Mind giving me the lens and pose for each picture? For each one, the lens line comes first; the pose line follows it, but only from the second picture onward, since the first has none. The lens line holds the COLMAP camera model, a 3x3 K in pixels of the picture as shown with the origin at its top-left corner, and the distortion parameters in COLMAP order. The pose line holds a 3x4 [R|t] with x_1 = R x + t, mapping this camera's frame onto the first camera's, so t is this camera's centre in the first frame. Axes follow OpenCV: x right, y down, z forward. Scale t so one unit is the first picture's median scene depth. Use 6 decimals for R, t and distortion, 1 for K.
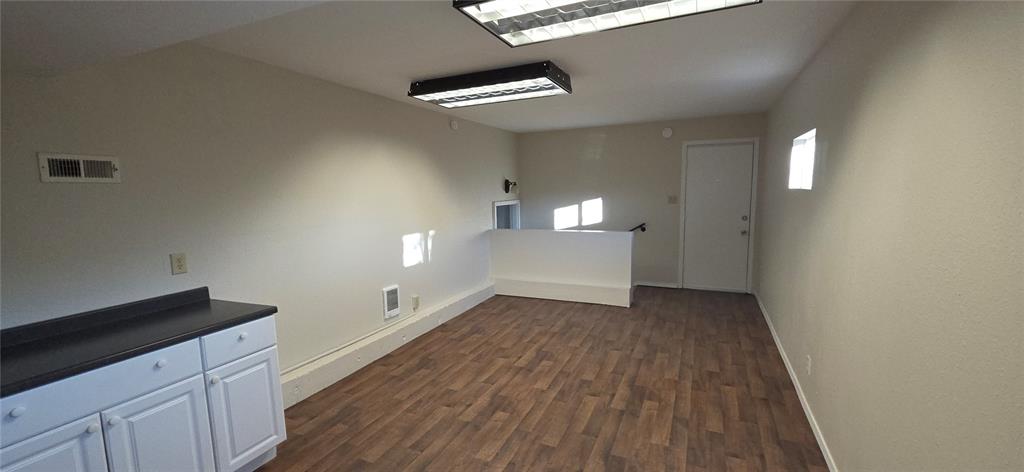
lens RADIAL K [[420.5, 0, 513.0], [0, 420.5, 239.7], [0, 0, 1]] dist [0.000084, 0.000032]
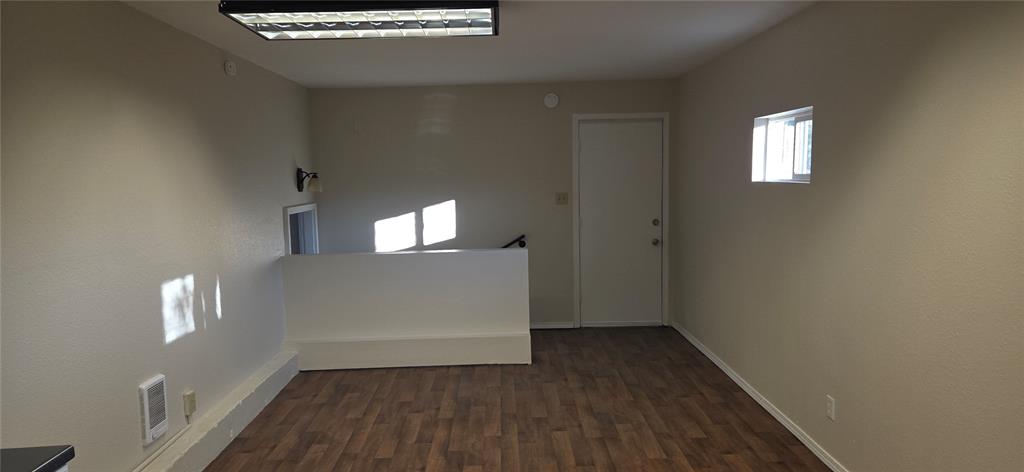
lens RADIAL K [[682.4, 0, 514.4], [0, 682.4, 243.0], [0, 0, 1]] dist [0.052434, -0.001663]
pose [[0.903602, -0.044485, 0.426057, -0.224747], [0.057712, 0.998168, -0.018179, -0.010880], [-0.424467, 0.041015, 0.904514, 0.048852]]
